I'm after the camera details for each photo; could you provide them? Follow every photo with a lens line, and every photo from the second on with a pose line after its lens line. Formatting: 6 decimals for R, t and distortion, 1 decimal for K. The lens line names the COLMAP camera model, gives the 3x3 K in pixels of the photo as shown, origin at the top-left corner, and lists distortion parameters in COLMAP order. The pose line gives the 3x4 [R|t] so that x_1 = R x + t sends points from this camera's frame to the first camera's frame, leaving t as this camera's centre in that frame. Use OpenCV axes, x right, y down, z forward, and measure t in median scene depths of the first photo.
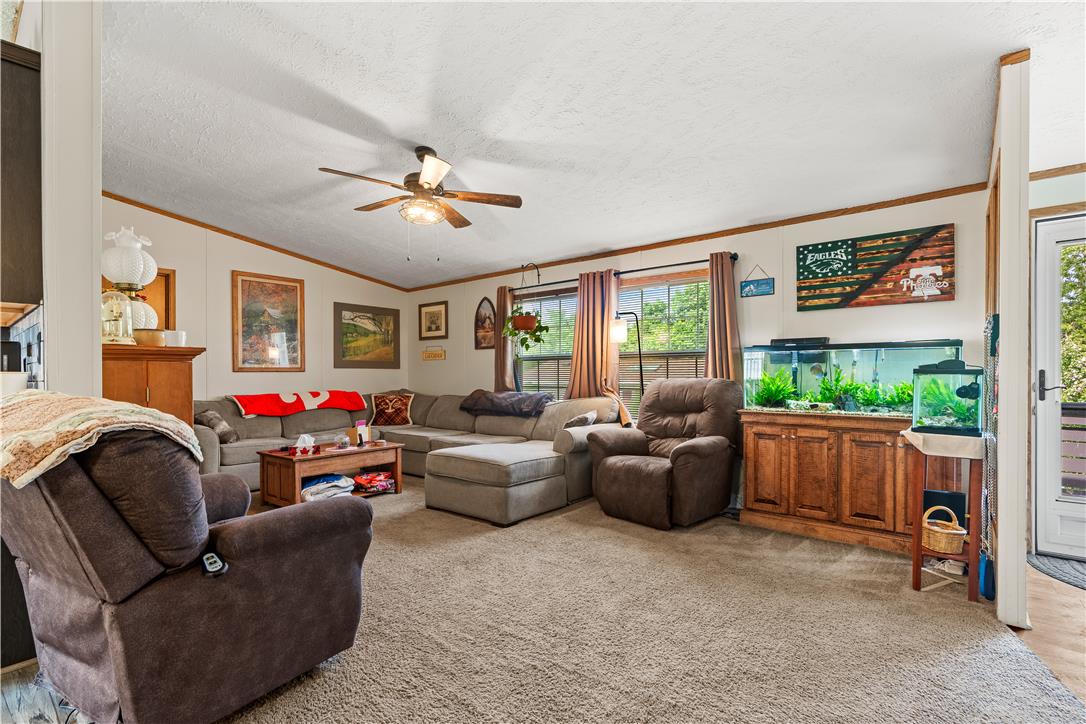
lens RADIAL K [[496.9, 0, 544.5], [0, 496.9, 379.3], [0, 0, 1]] dist [-0.007743, 0.003338]
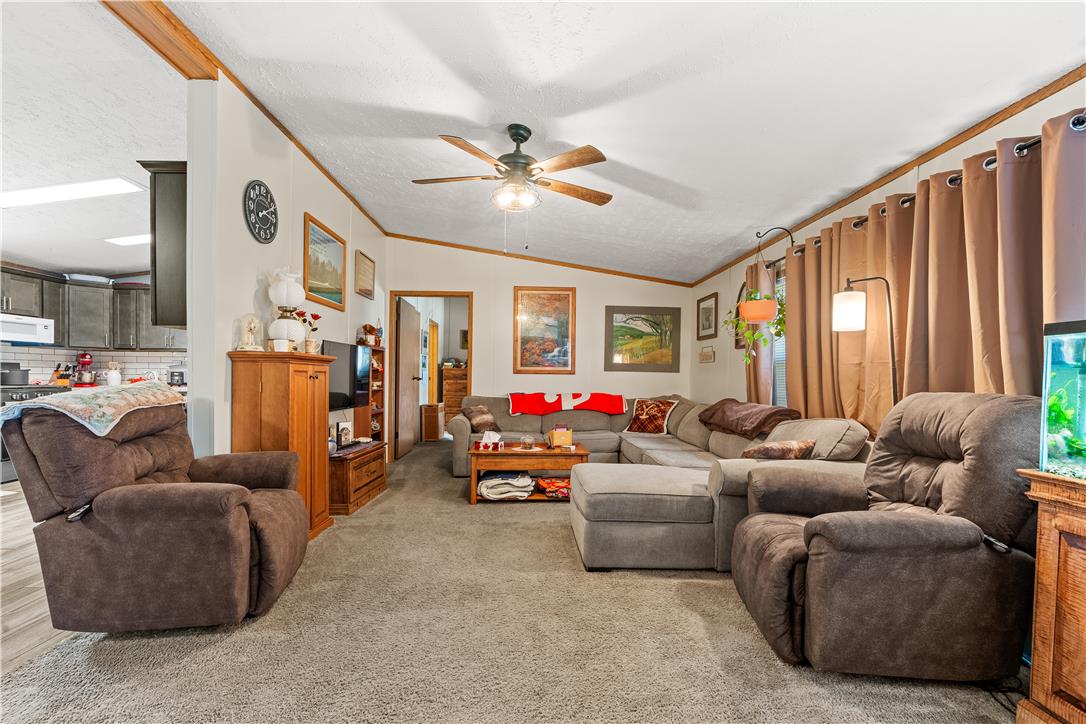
lens RADIAL K [[496.9, 0, 546.5], [0, 496.9, 388.9], [0, 0, 1]] dist [-0.007743, 0.003338]
pose [[0.666500, 0.032276, -0.744806, 0.382190], [-0.025055, 0.999468, 0.020891, -0.006560], [0.745084, 0.004738, 0.666954, 0.348756]]
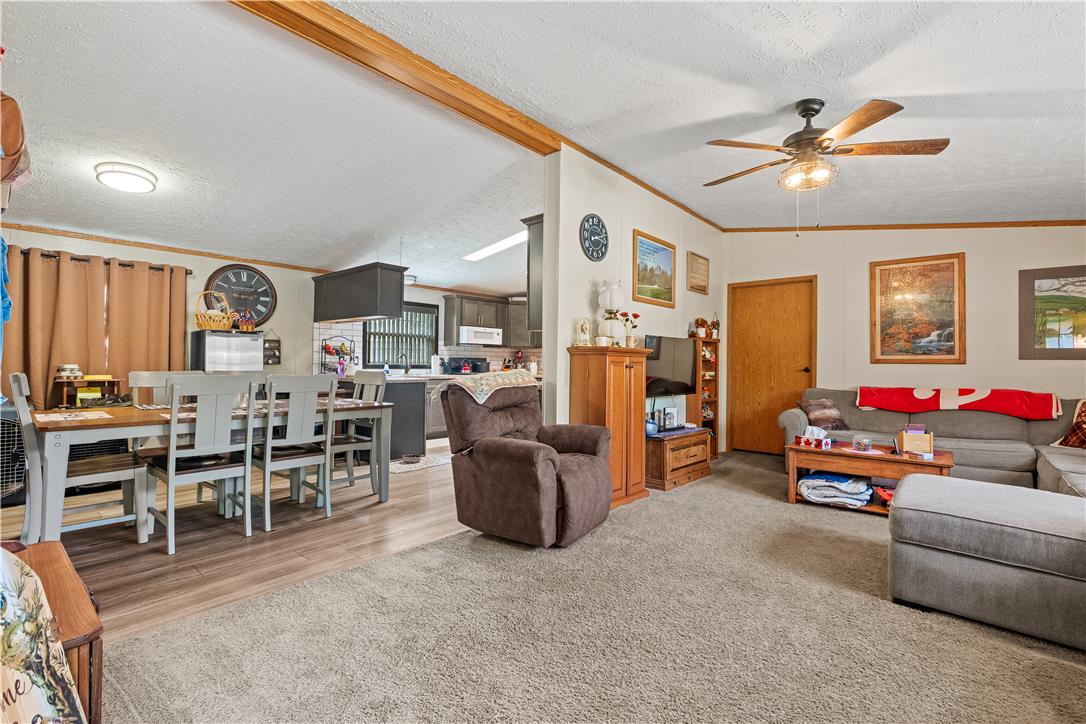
lens RADIAL K [[496.9, 0, 547.6], [0, 496.9, 357.0], [0, 0, 1]] dist [-0.007743, 0.003338]
pose [[-0.019944, -0.008032, -0.999769, 0.489363], [-0.022093, 0.999727, -0.007591, -0.007459], [0.999557, 0.021936, -0.020116, 0.461361]]
